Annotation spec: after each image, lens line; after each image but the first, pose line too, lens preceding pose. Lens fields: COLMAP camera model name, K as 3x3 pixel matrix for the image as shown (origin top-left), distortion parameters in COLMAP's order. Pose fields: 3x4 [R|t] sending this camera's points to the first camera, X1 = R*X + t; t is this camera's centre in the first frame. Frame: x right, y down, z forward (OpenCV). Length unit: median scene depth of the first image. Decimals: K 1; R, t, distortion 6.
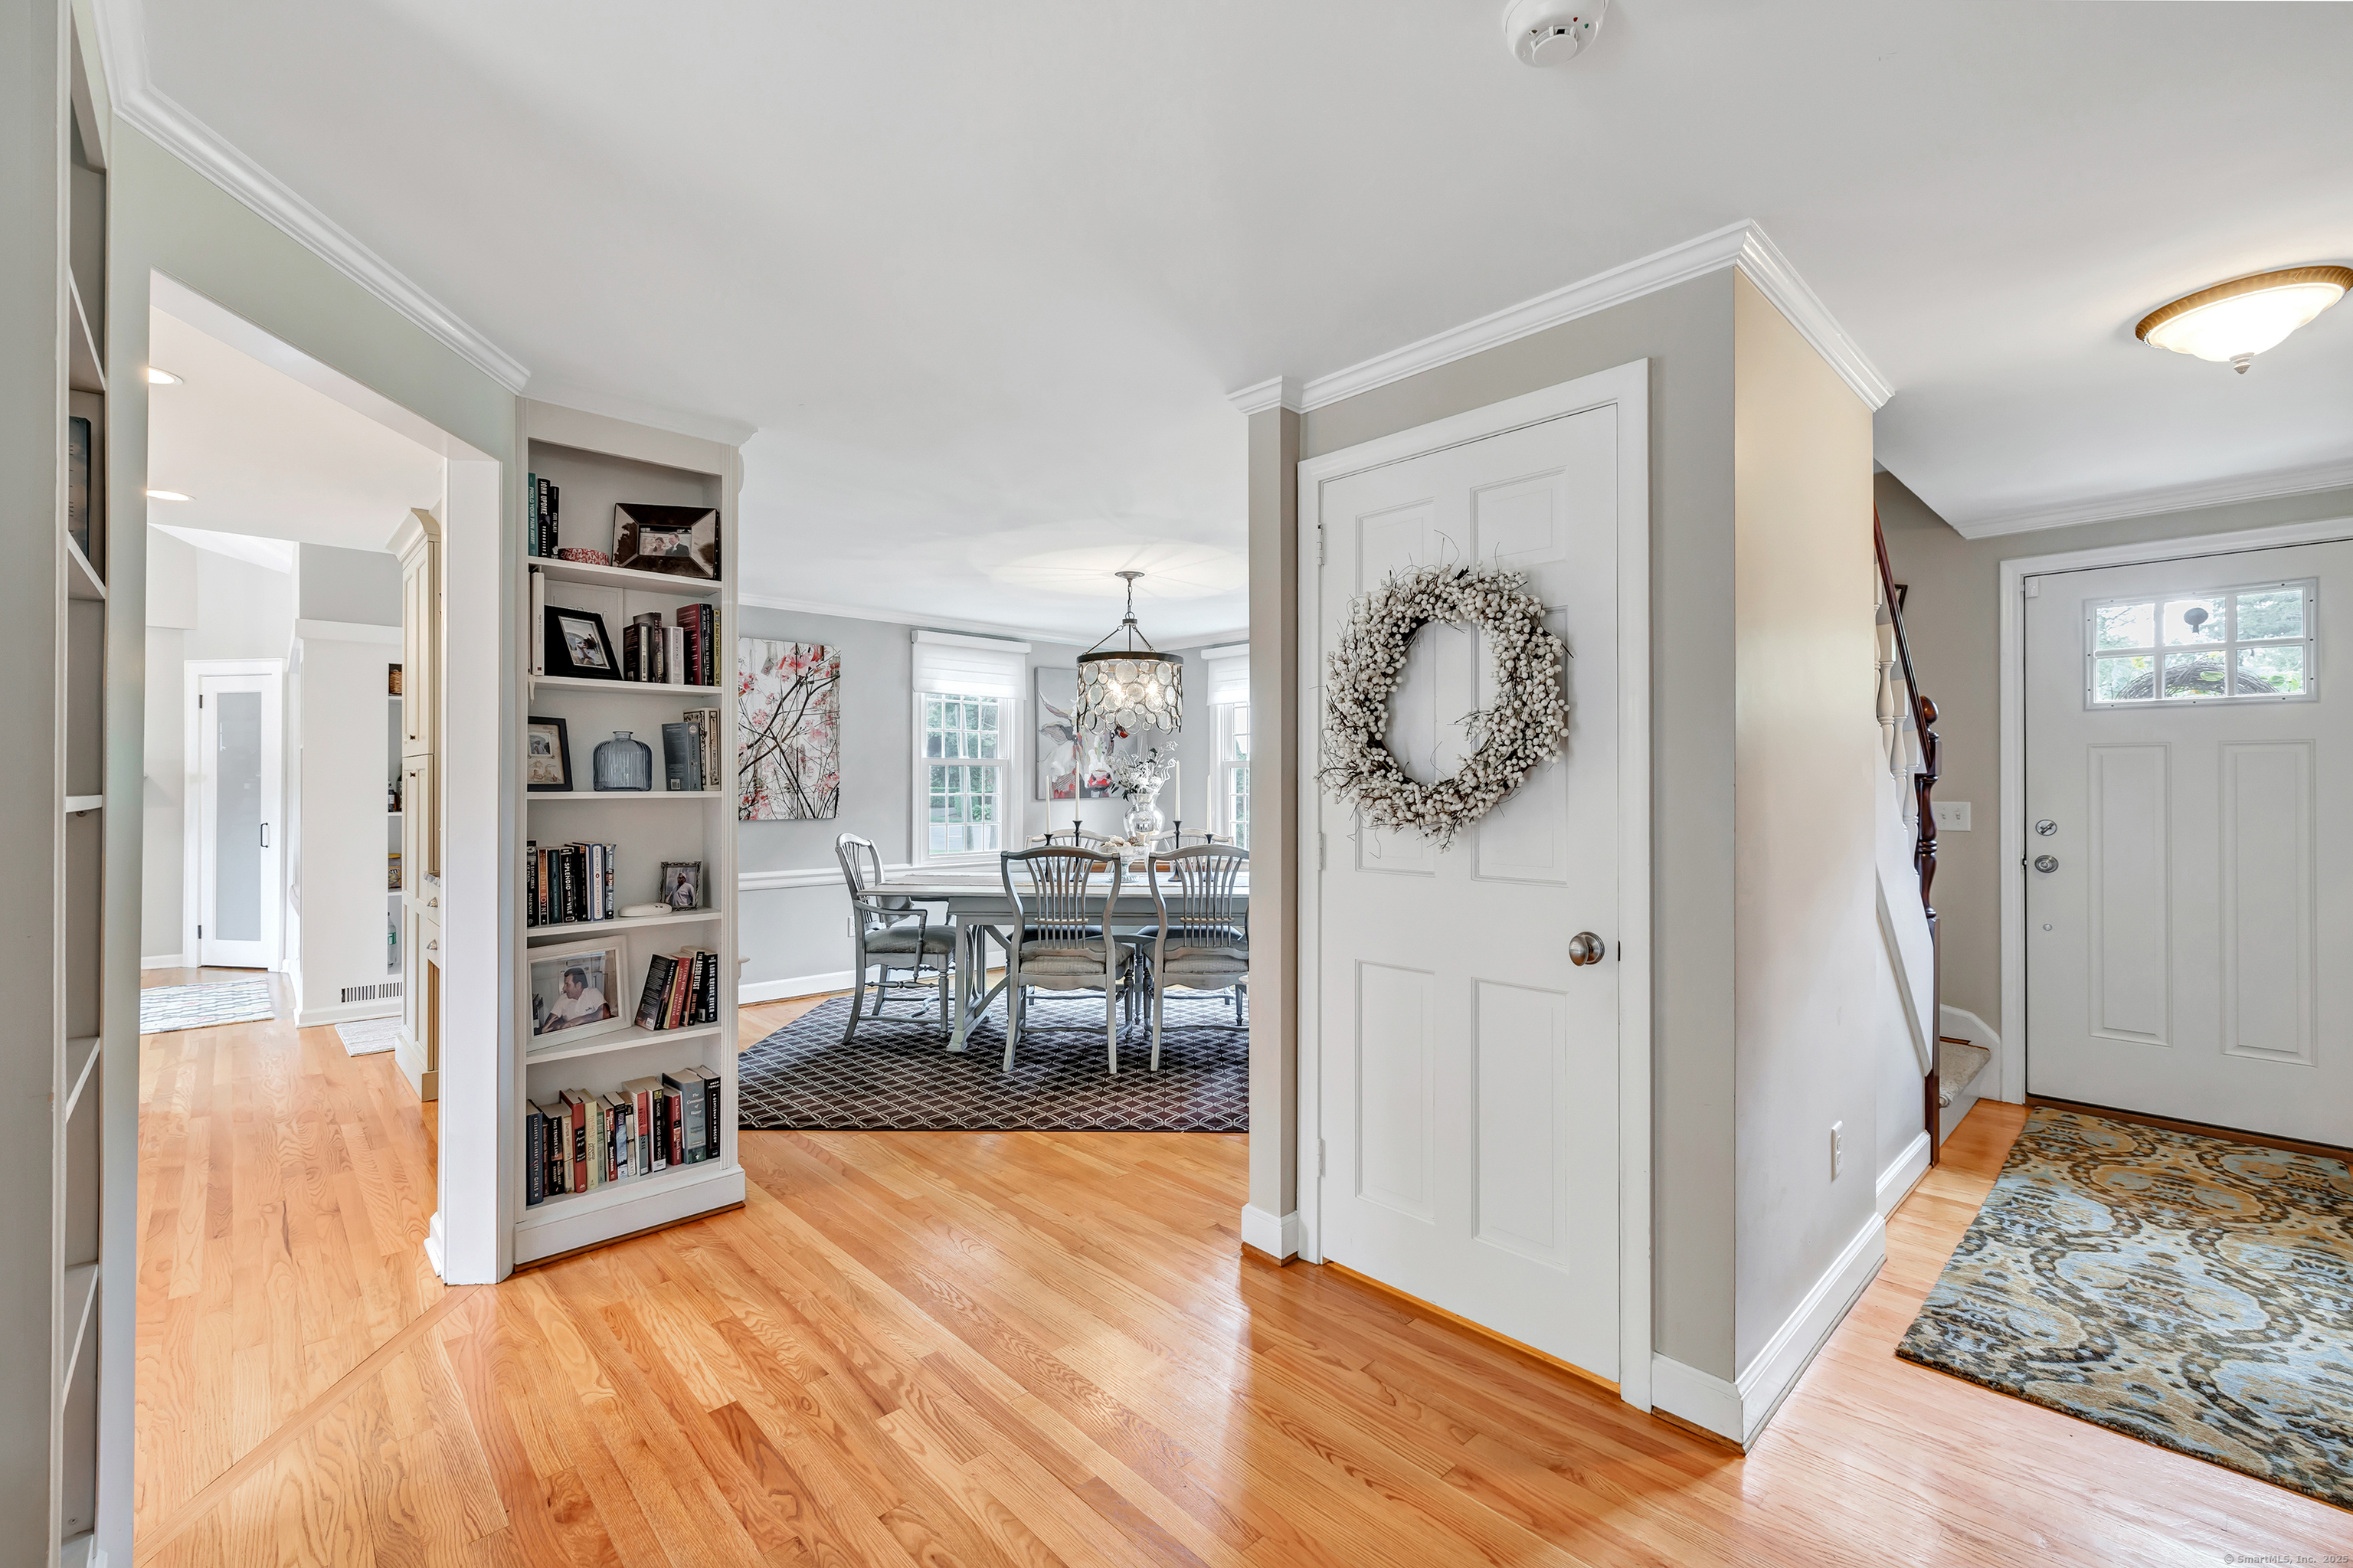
lens RADIAL K [[970.3, 0, 1183.0], [0, 970.3, 772.2], [0, 0, 1]] dist [0.000573, 0.000204]
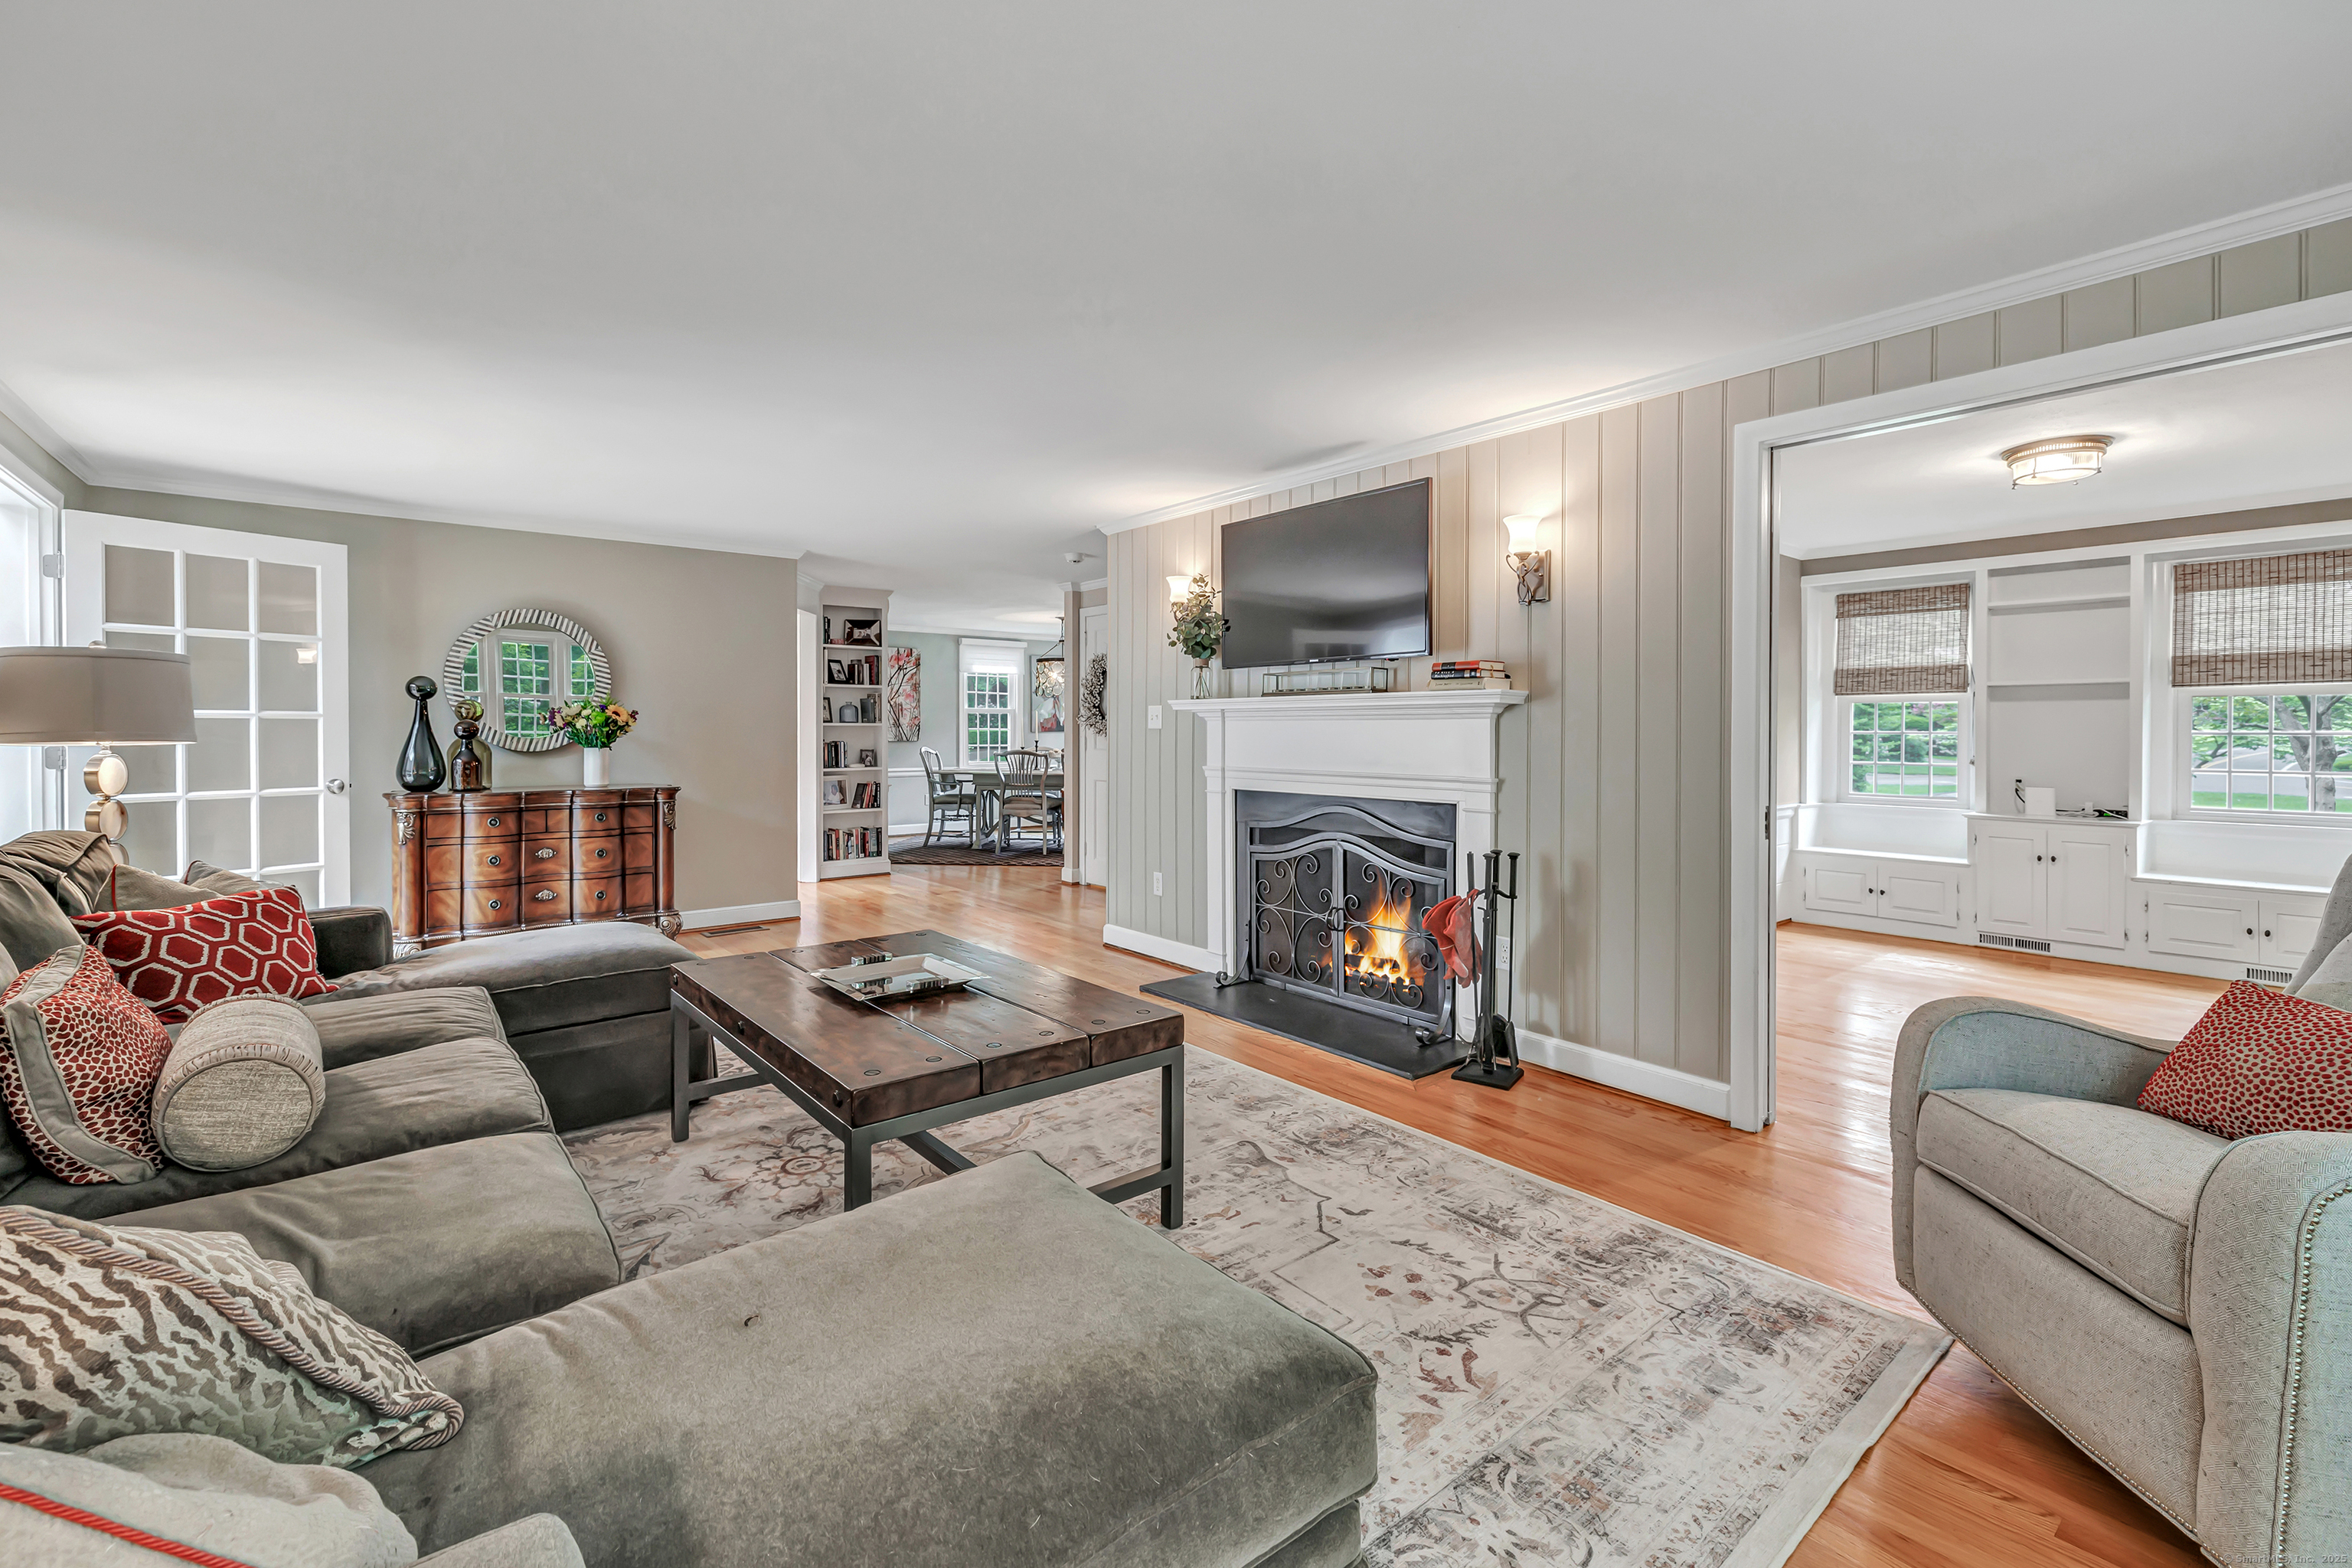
lens RADIAL K [[1007.4, 0, 1179.3], [0, 1007.4, 733.1], [0, 0, 1]] dist [-0.000242, -0.000008]
pose [[0.996885, 0.003190, -0.078807, 0.362498], [-0.001913, 0.999866, 0.016266, -0.000280], [0.078849, -0.016065, 0.996757, -1.093531]]
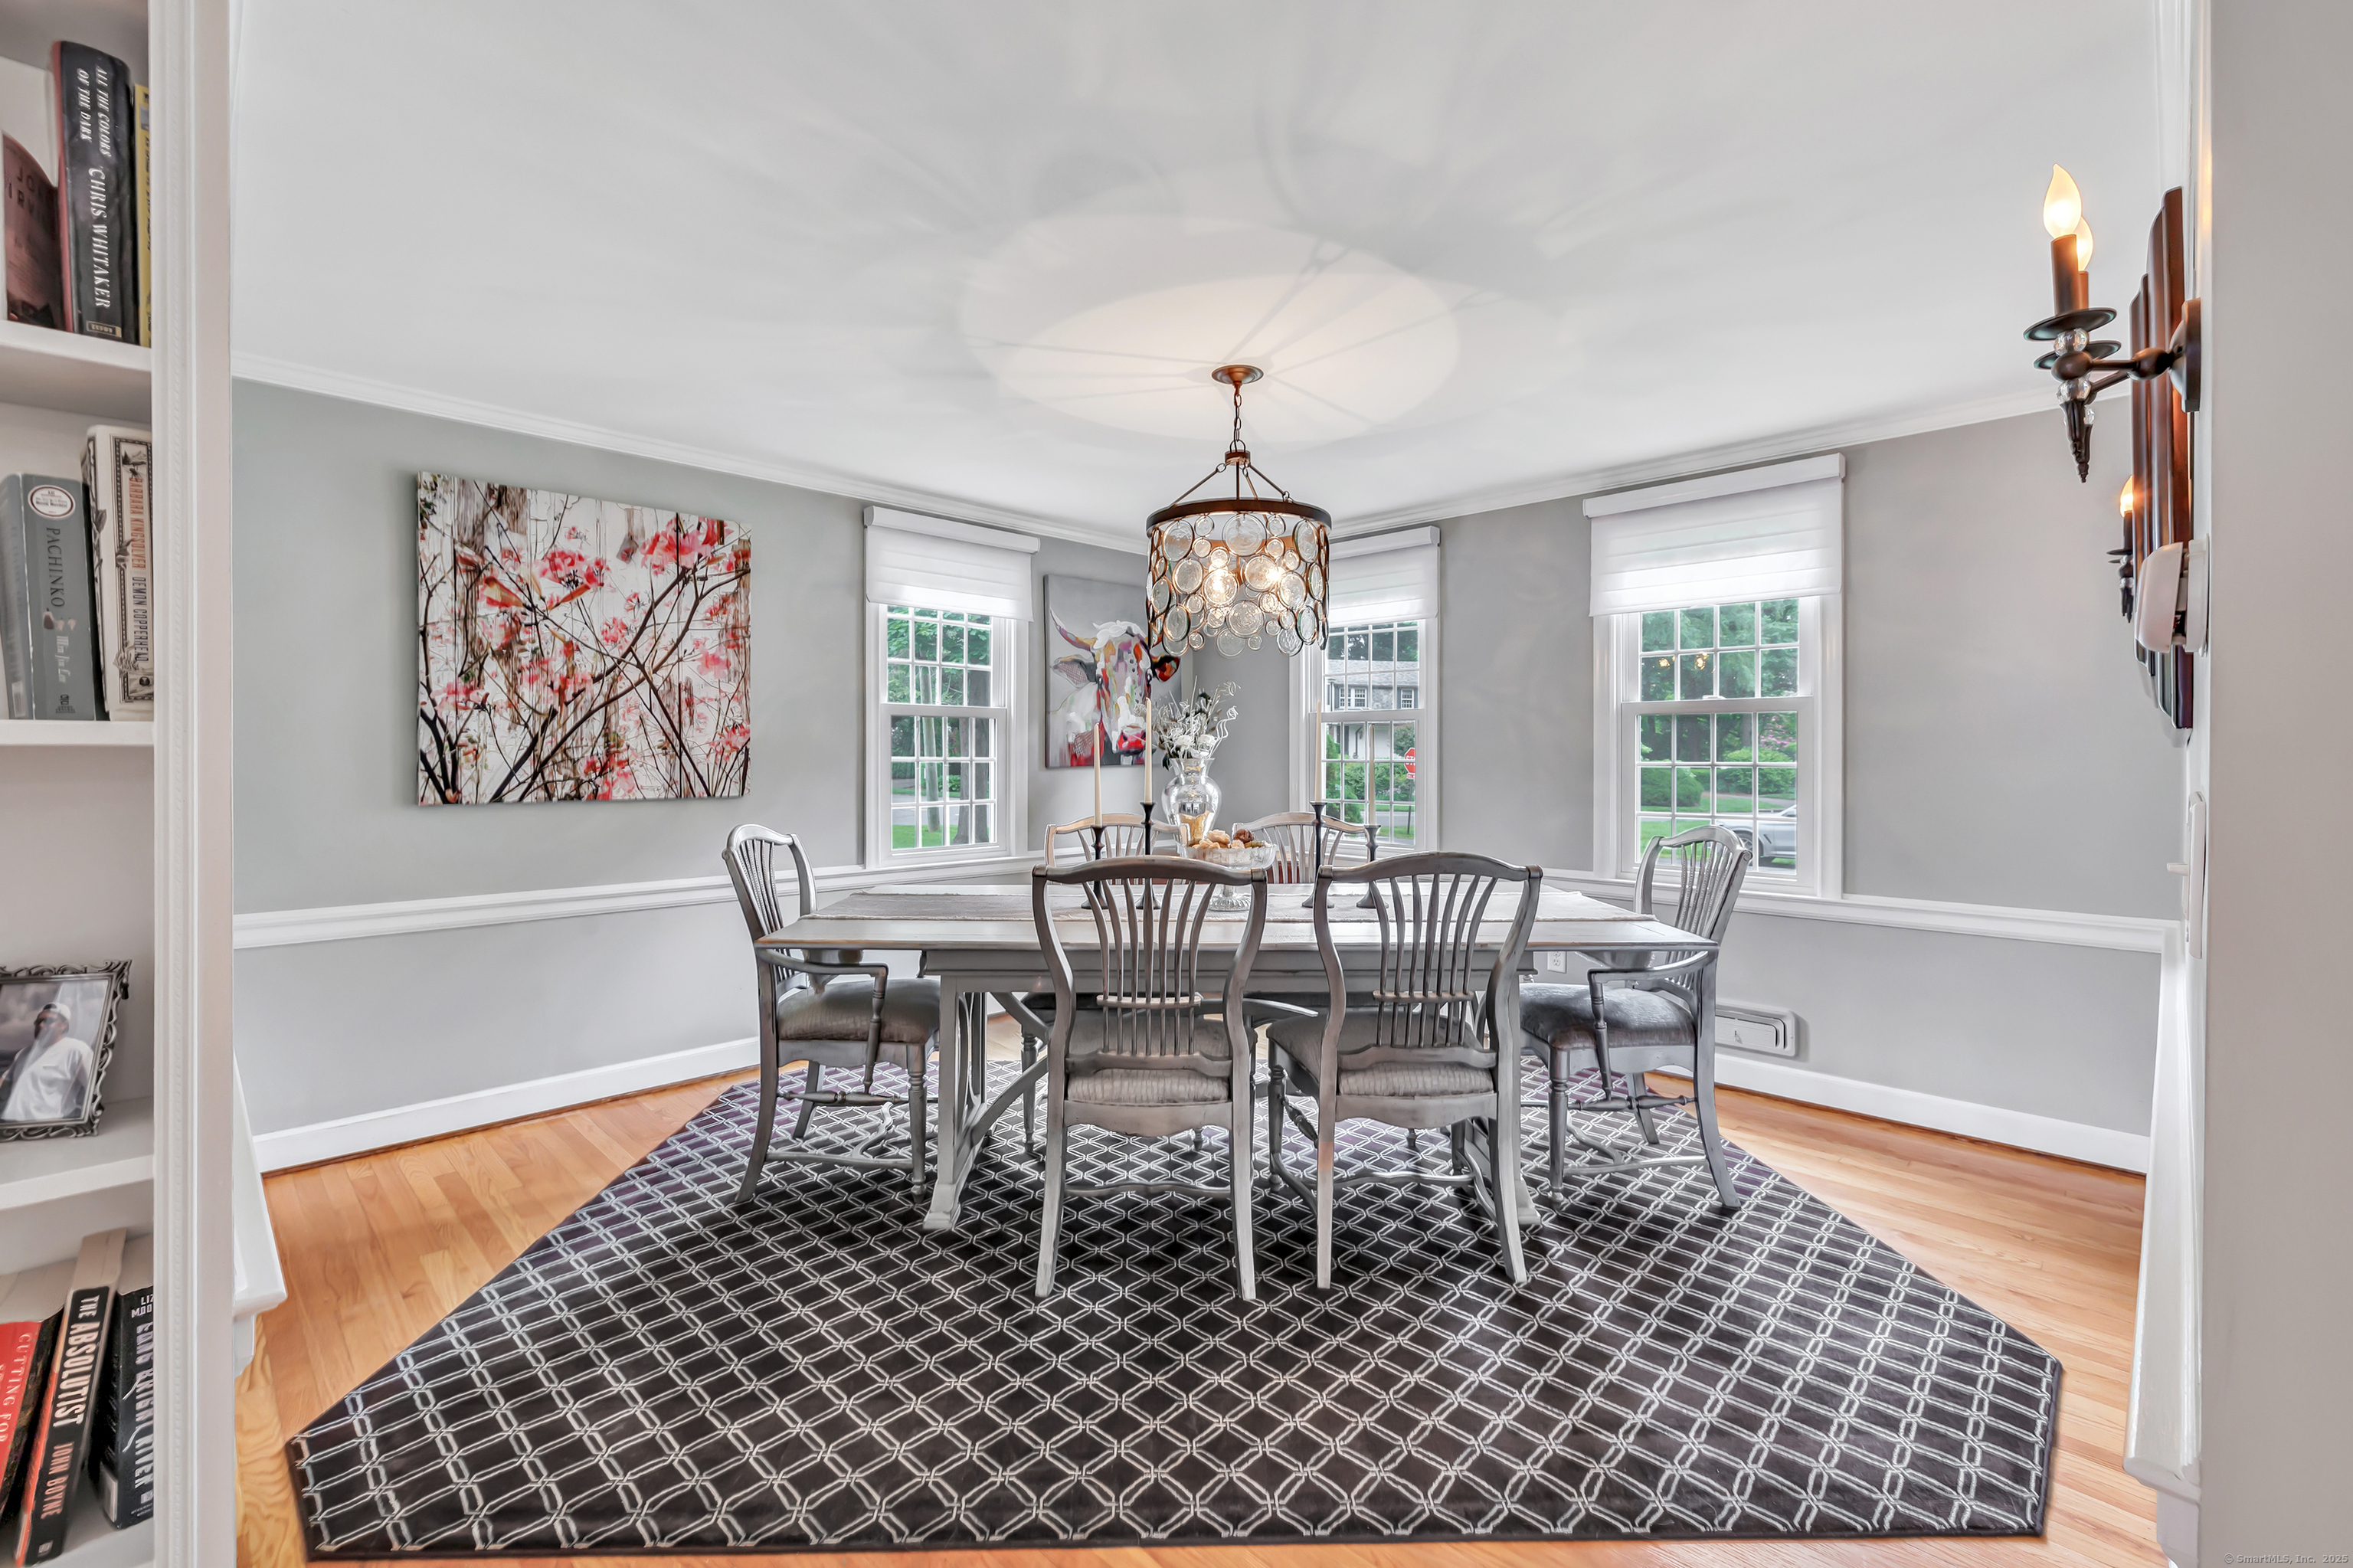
lens RADIAL K [[995.2, 0, 1133.1], [0, 995.2, 747.0], [0, 0, 1]] dist [0.000637, -0.000105]
pose [[0.999845, -0.000312, -0.017628, -0.115228], [0.000392, 0.999990, 0.004551, 0.015553], [0.017626, -0.004557, 0.999834, 0.441253]]
